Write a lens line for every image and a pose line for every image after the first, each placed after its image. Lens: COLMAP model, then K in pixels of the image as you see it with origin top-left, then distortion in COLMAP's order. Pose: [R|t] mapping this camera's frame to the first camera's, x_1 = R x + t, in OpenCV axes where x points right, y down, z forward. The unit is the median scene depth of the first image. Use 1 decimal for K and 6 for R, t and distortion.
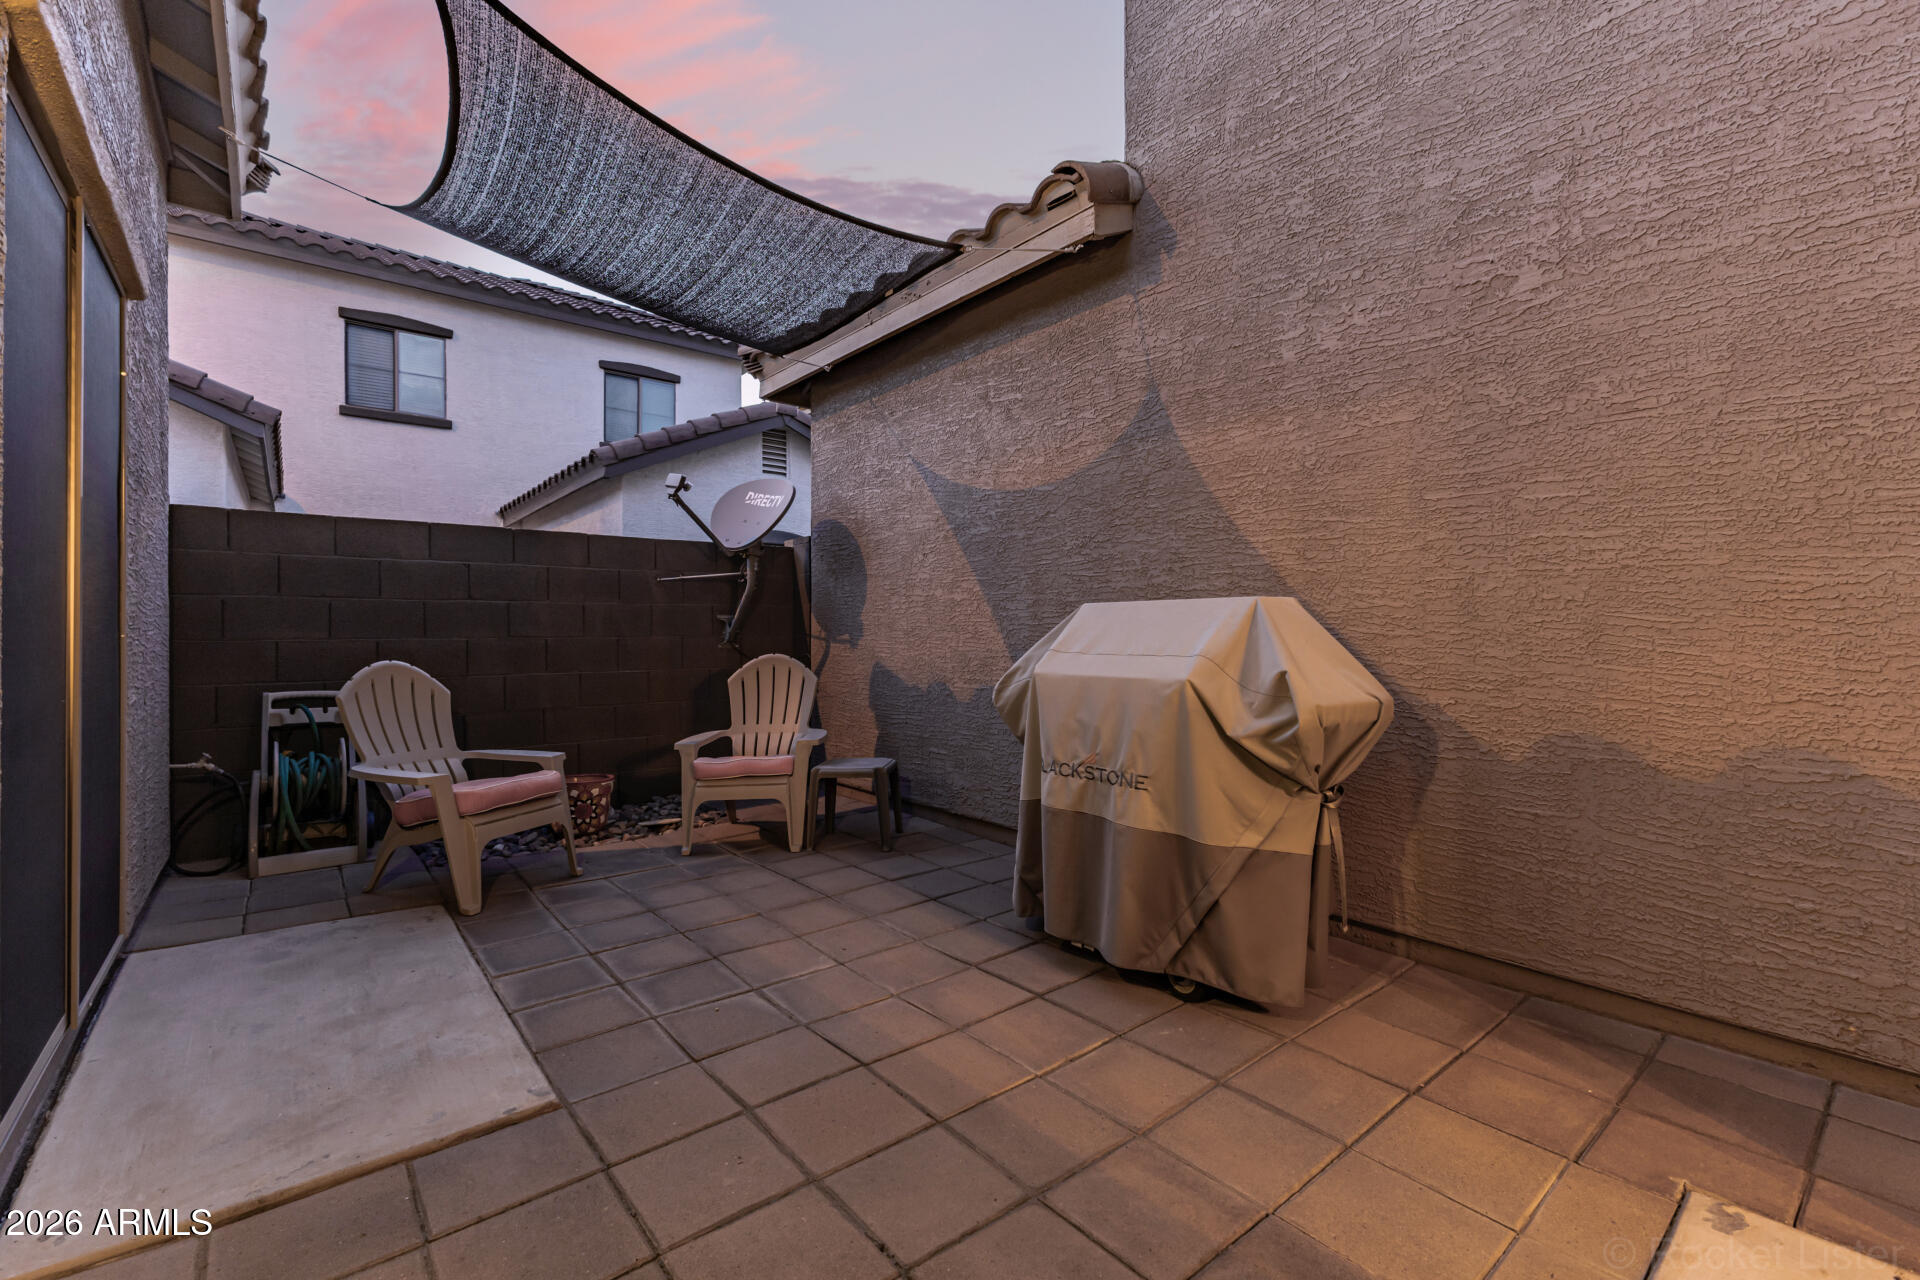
lens RADIAL K [[828.6, 0, 958.0], [0, 828.6, 636.9], [0, 0, 1]] dist [0.007283, -0.002470]
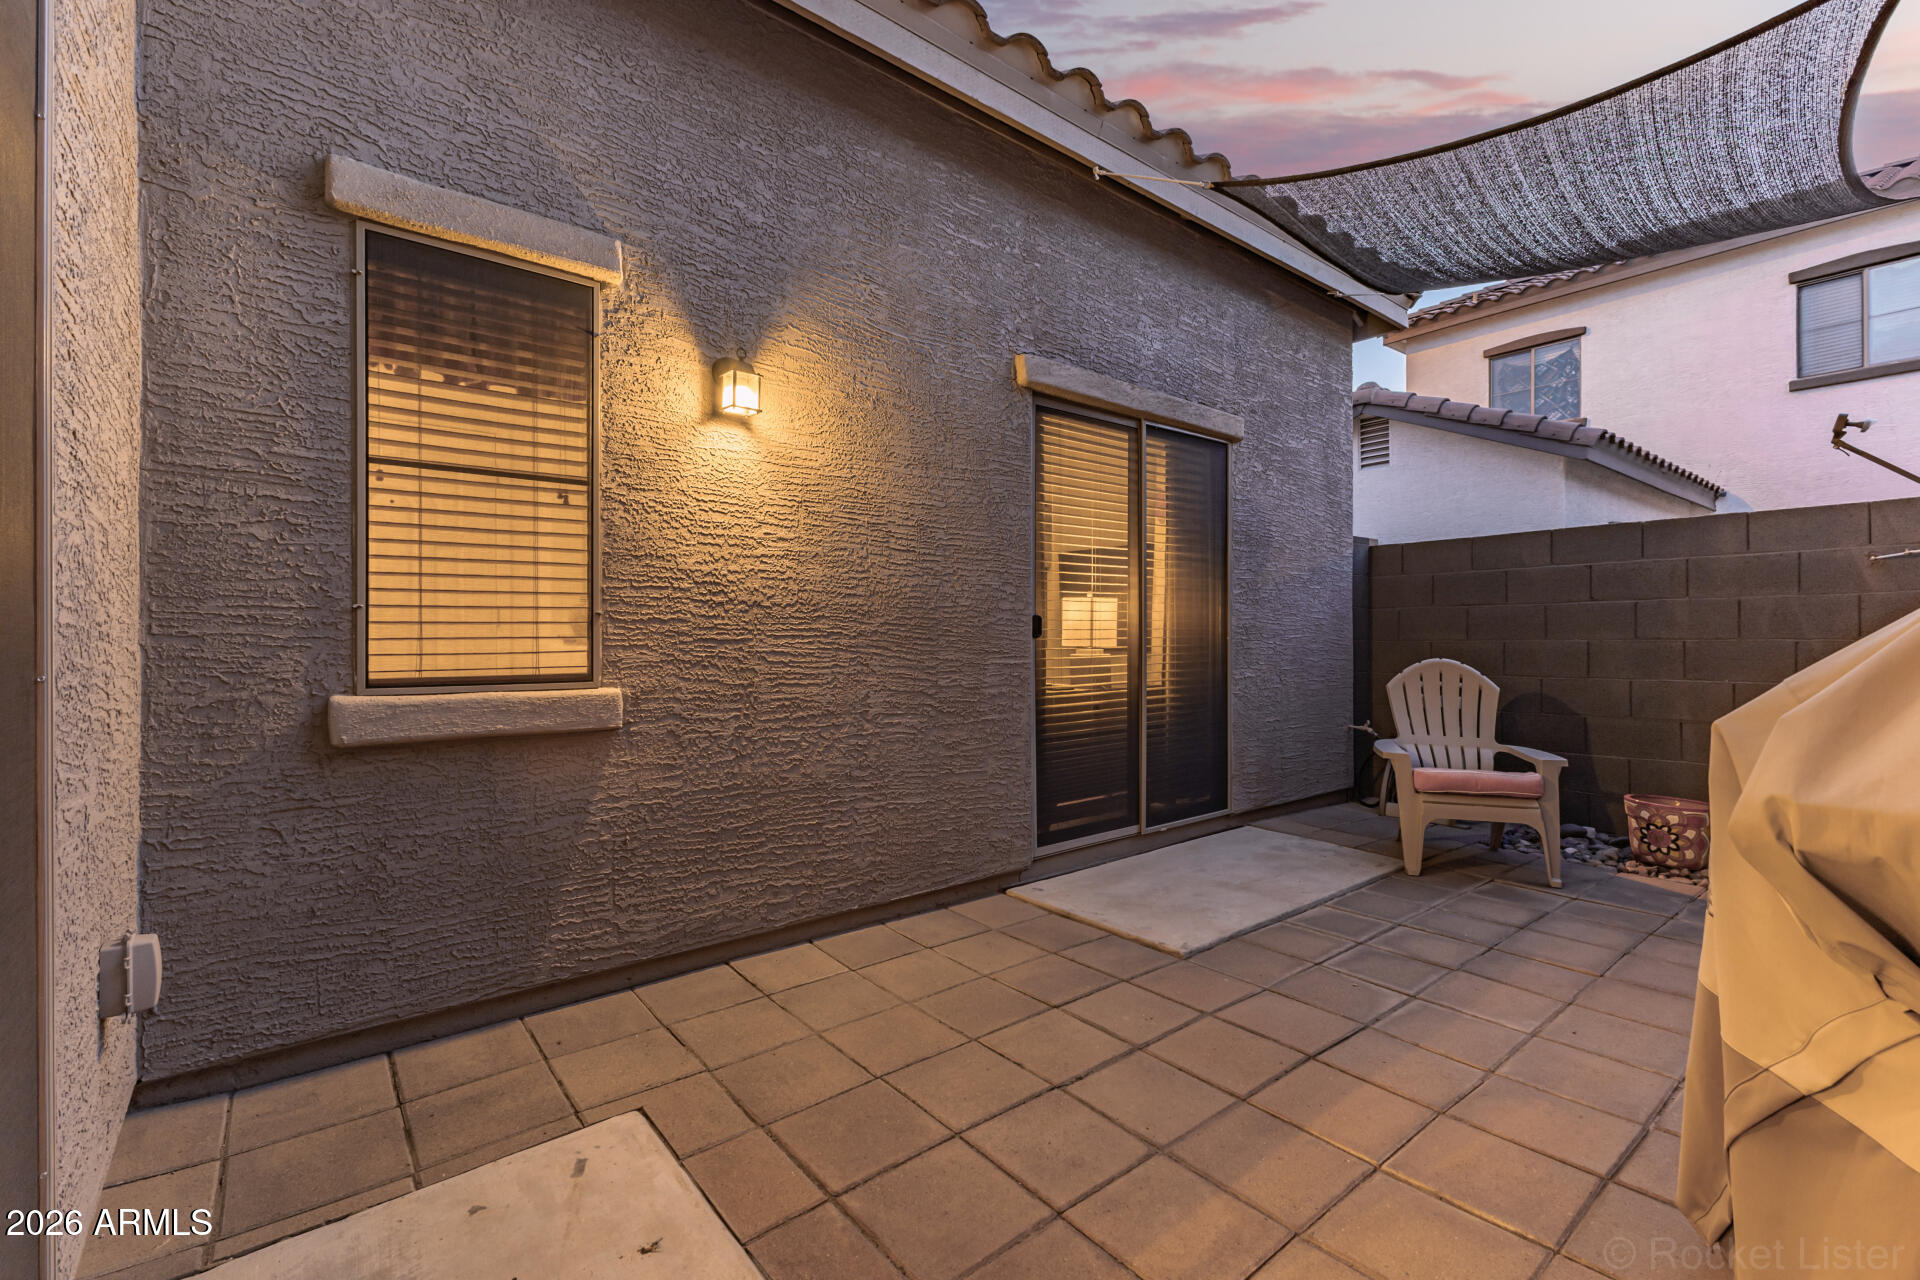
lens RADIAL K [[828.6, 0, 959.2], [0, 828.6, 635.5], [0, 0, 1]] dist [0.007283, -0.002470]
pose [[-0.015322, -0.000460, -0.999883, 0.729705], [-0.000738, 1.000000, -0.000449, -0.004824], [0.999882, 0.000731, -0.015322, 0.457452]]
